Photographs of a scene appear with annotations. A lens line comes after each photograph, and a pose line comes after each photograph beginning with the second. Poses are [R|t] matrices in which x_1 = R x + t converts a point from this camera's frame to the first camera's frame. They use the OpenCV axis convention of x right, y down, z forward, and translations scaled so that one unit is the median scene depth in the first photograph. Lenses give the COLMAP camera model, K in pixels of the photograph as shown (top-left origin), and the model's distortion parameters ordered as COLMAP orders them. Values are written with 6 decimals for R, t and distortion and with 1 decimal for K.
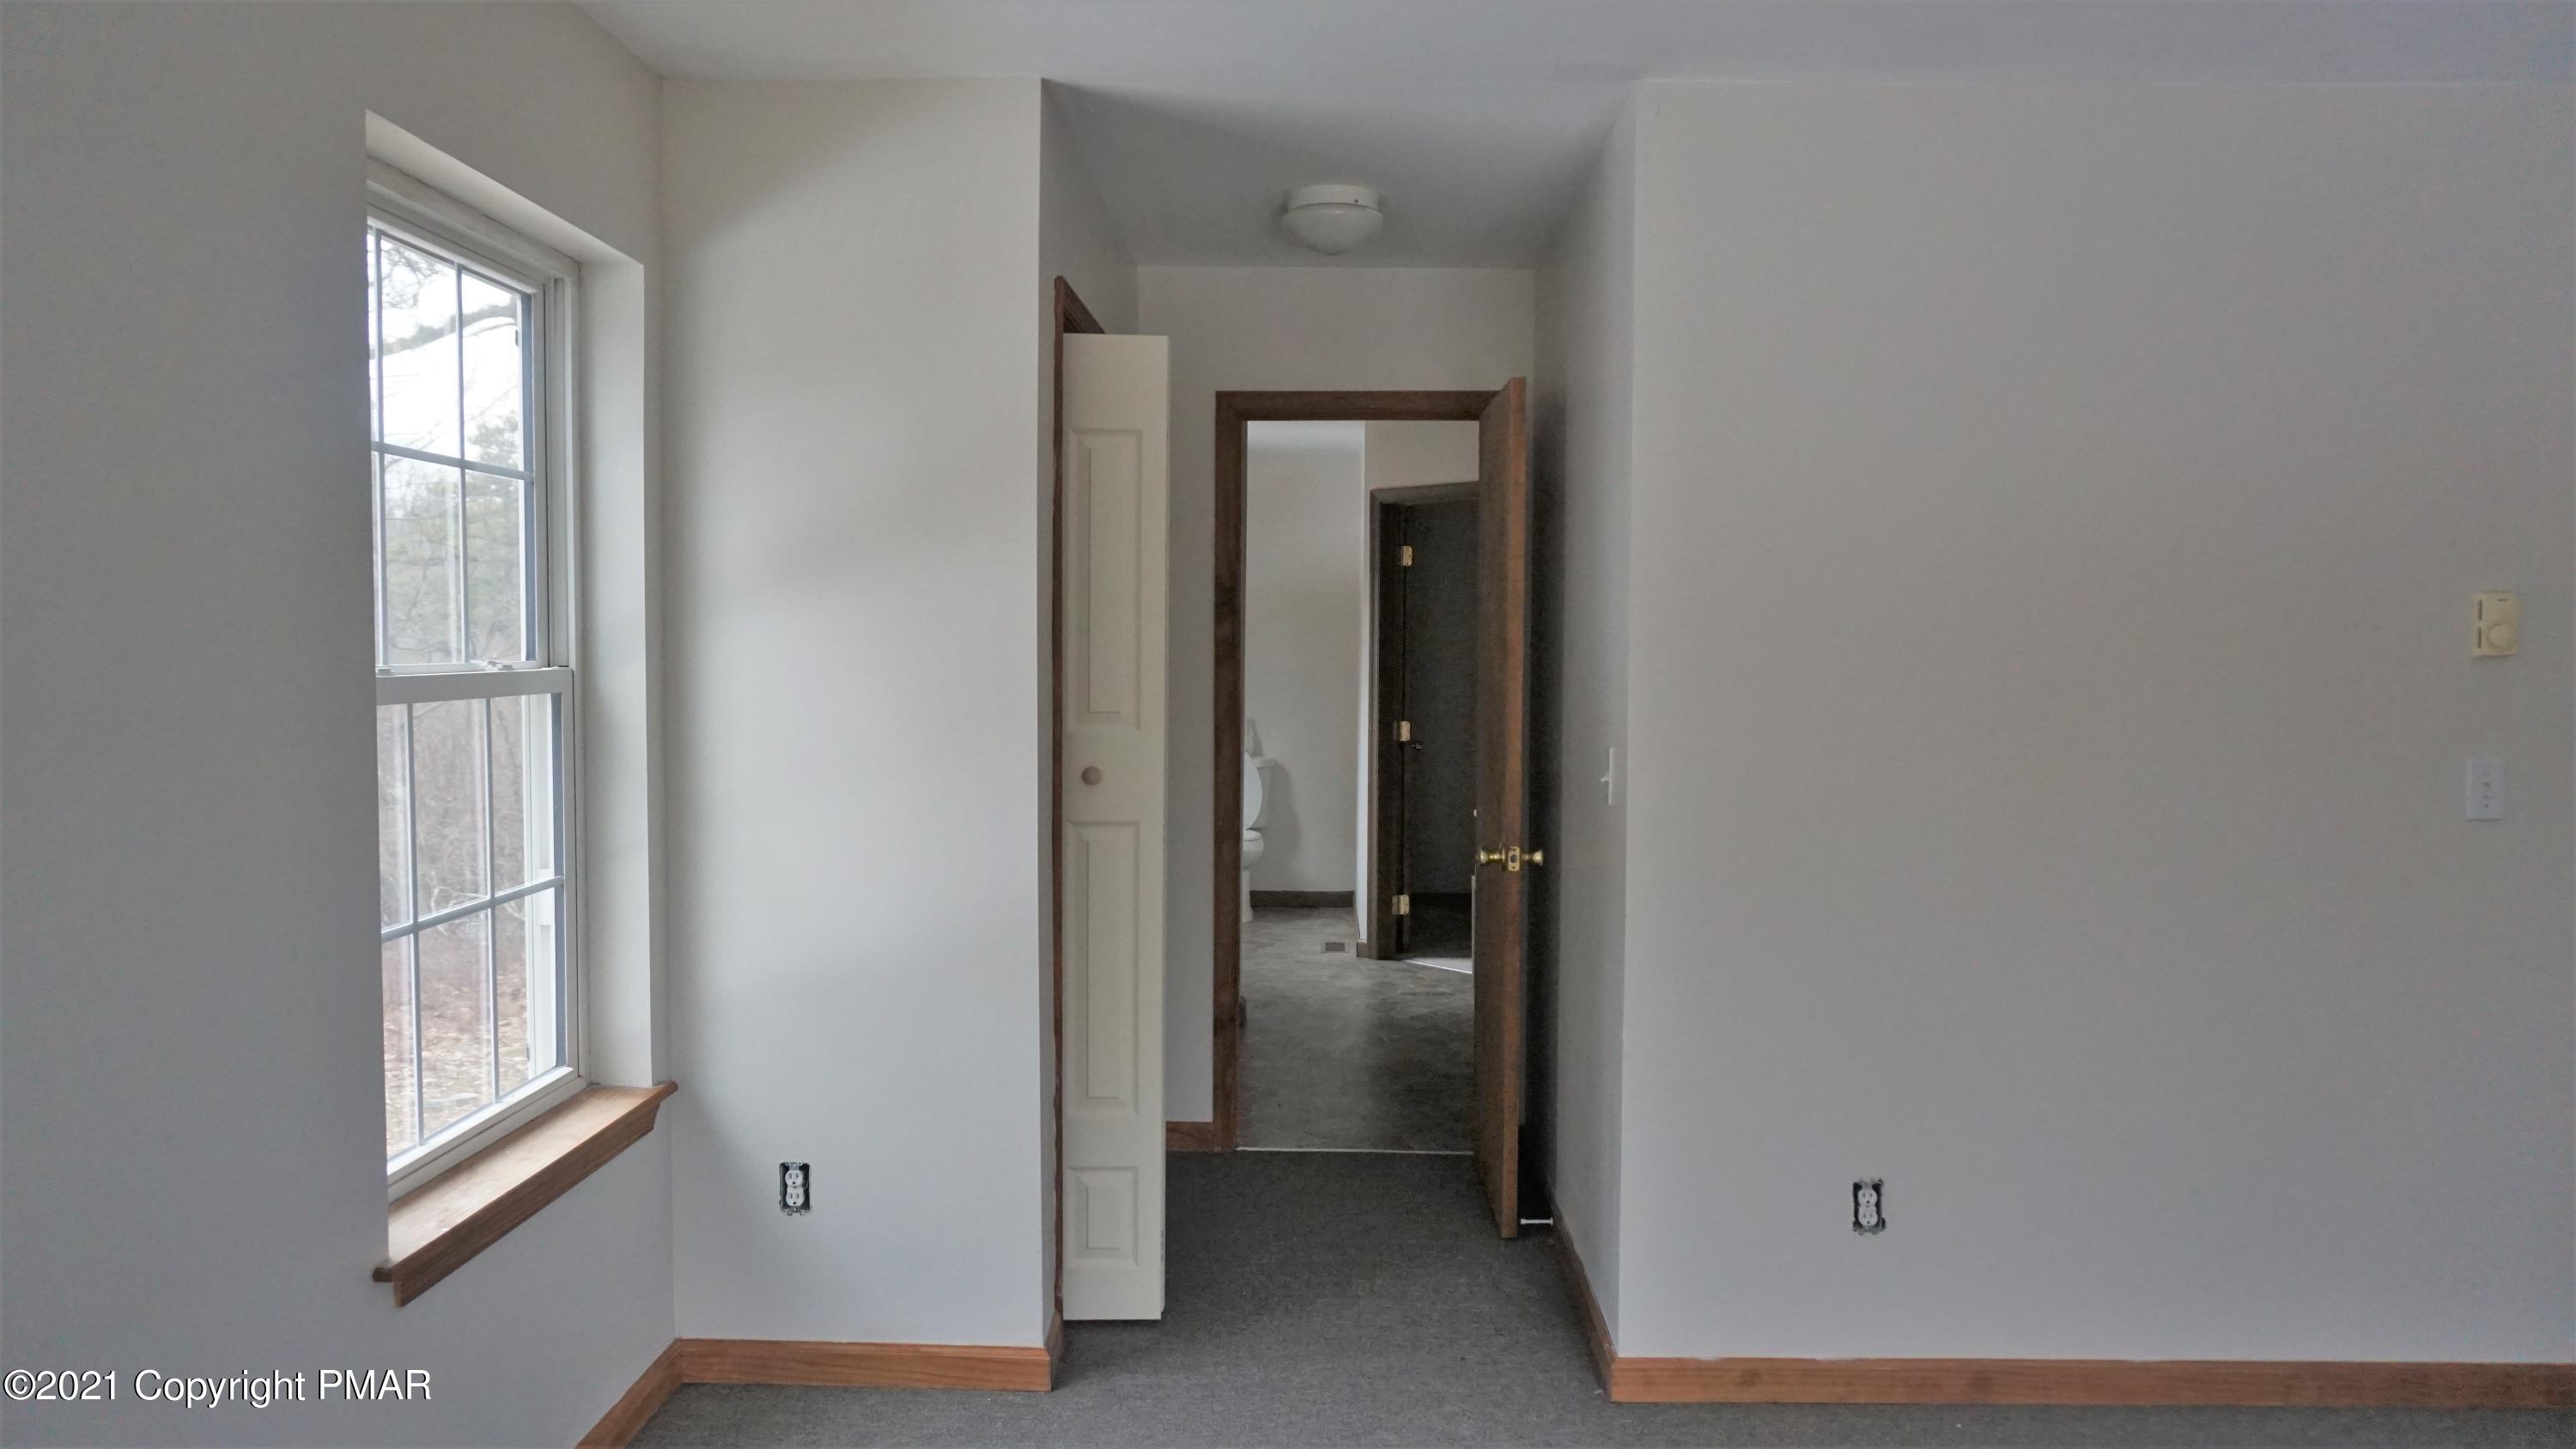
lens RADIAL K [[1723.2, 0, 1289.3], [0, 1723.2, 728.1], [0, 0, 1]] dist [-0.043044, 0.017855]
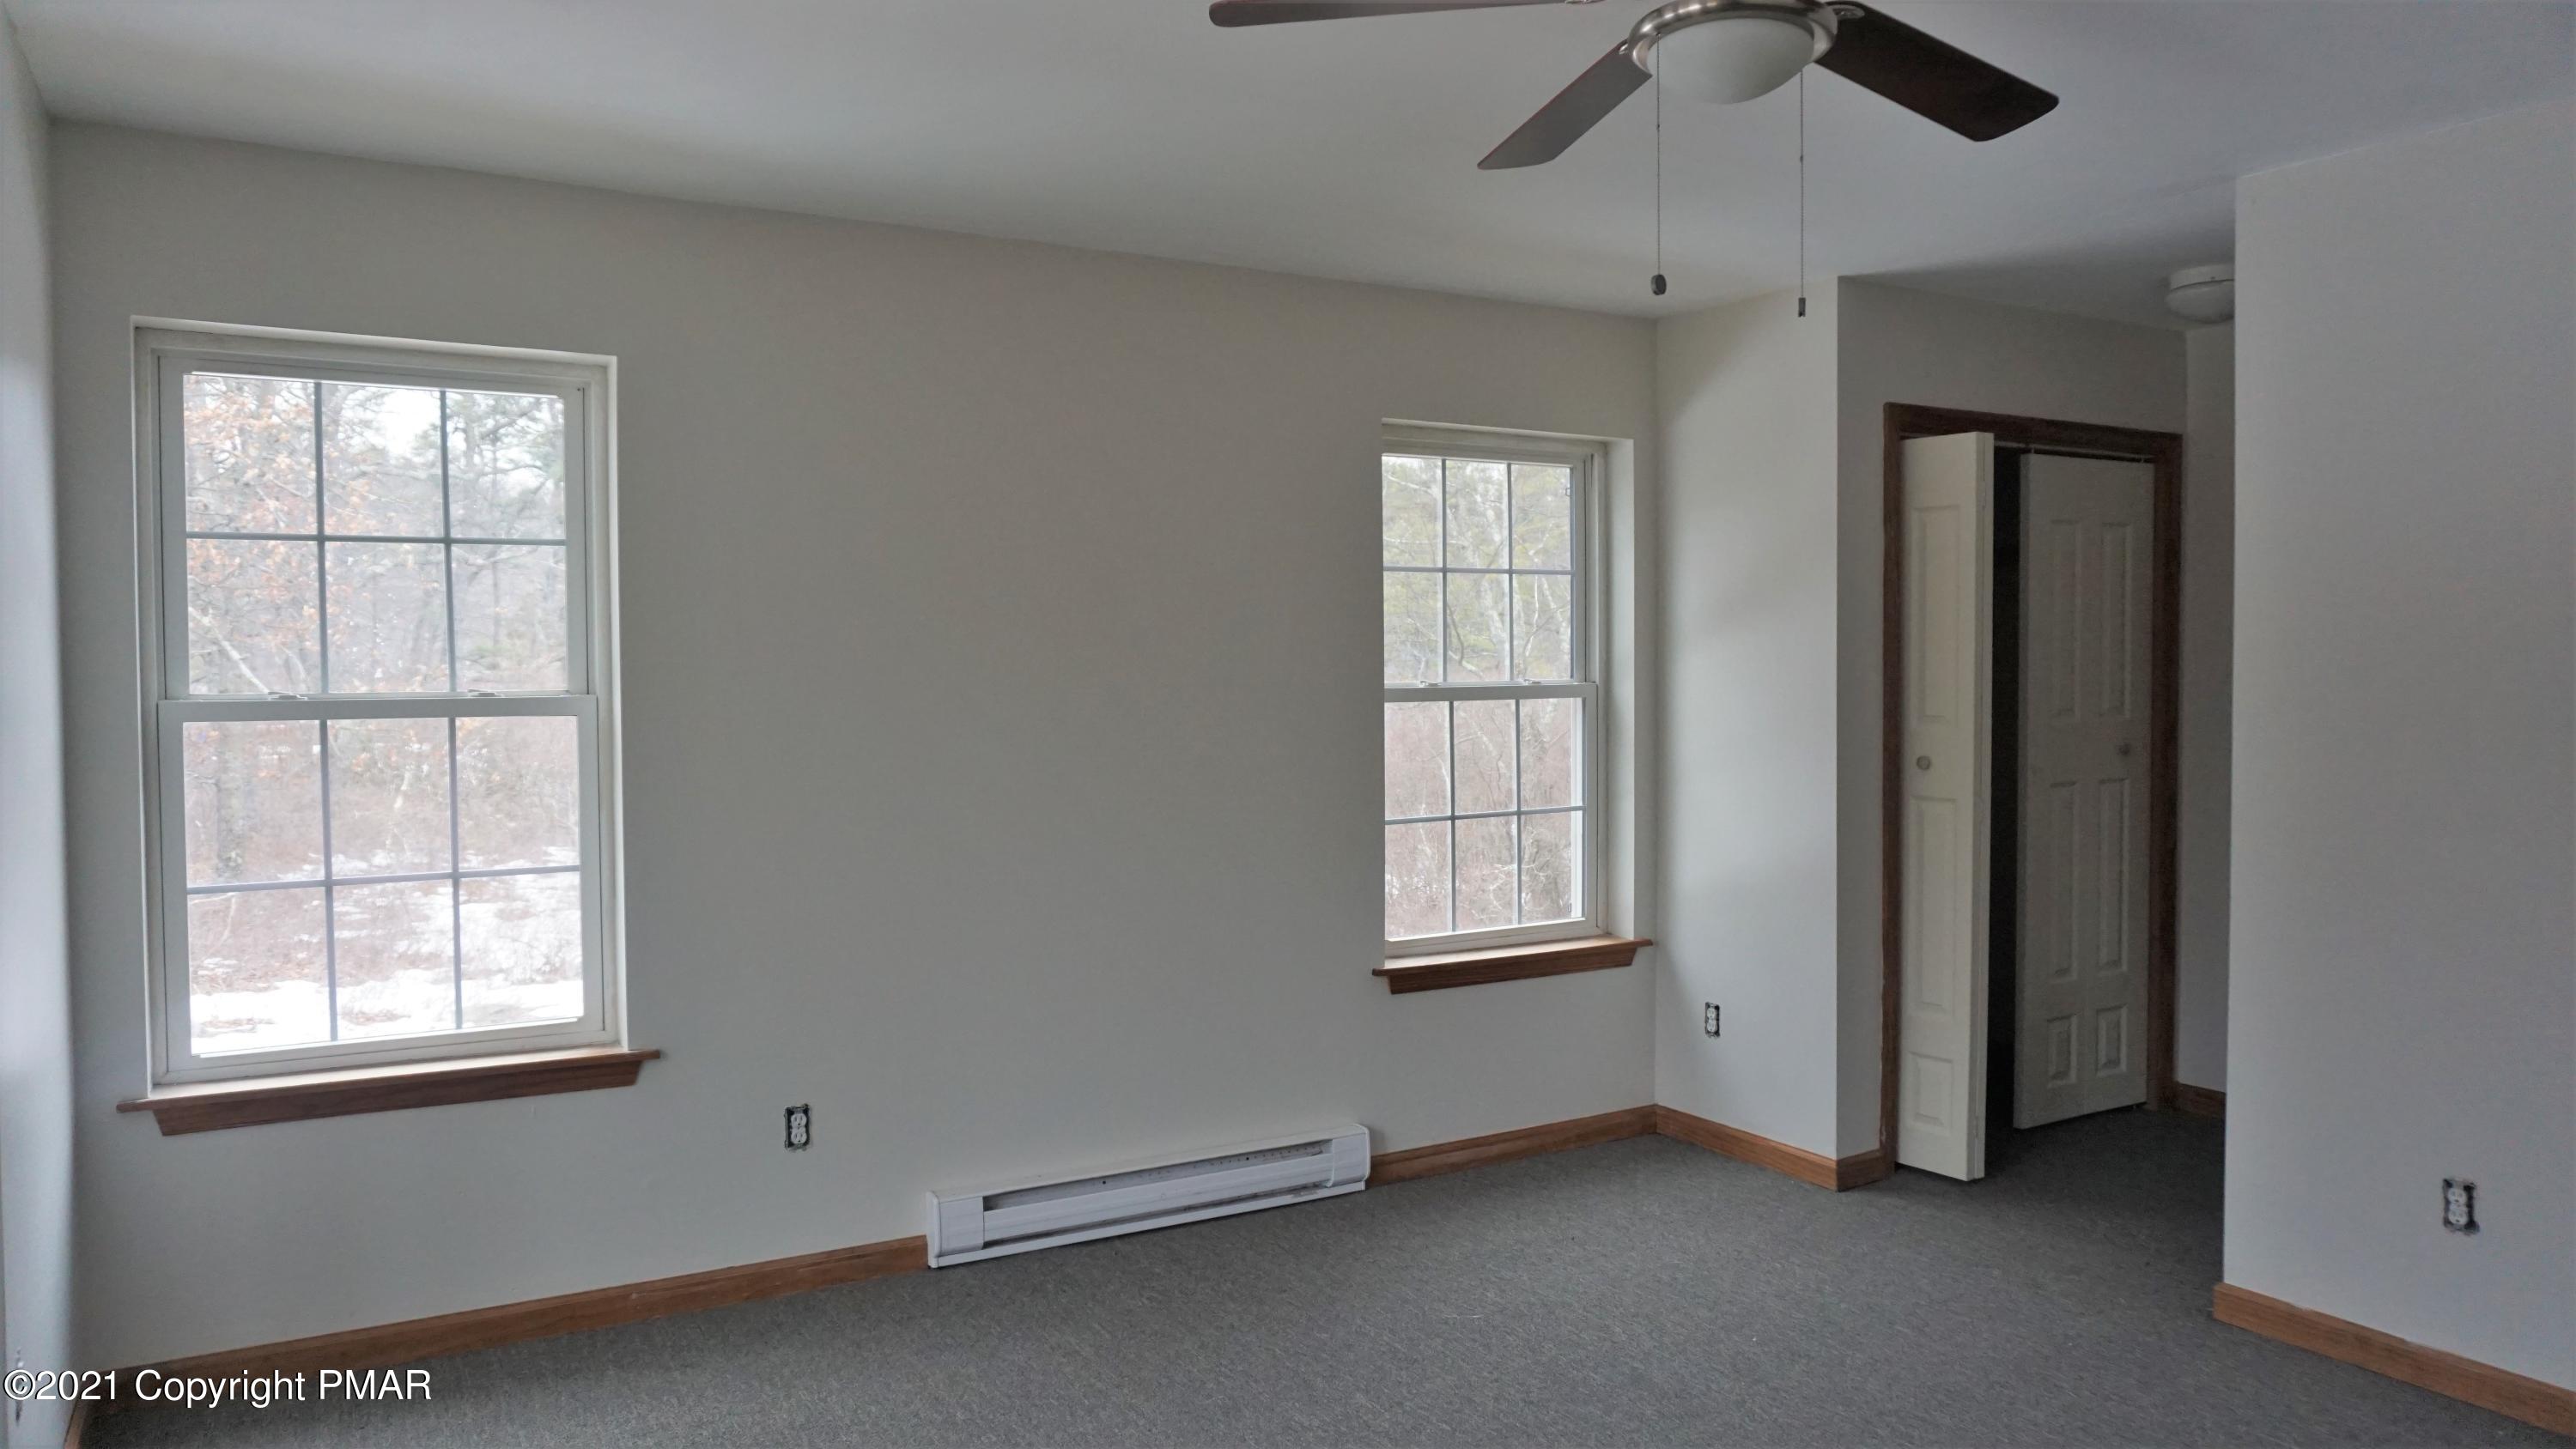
lens RADIAL K [[1723.2, 0, 1298.2], [0, 1723.2, 739.7], [0, 0, 1]] dist [-0.043044, 0.017855]
pose [[0.524813, 0.027937, -0.850759, 0.824459], [-0.031428, 0.999416, 0.013431, 0.007256], [0.850637, 0.019688, 0.525385, -0.134845]]
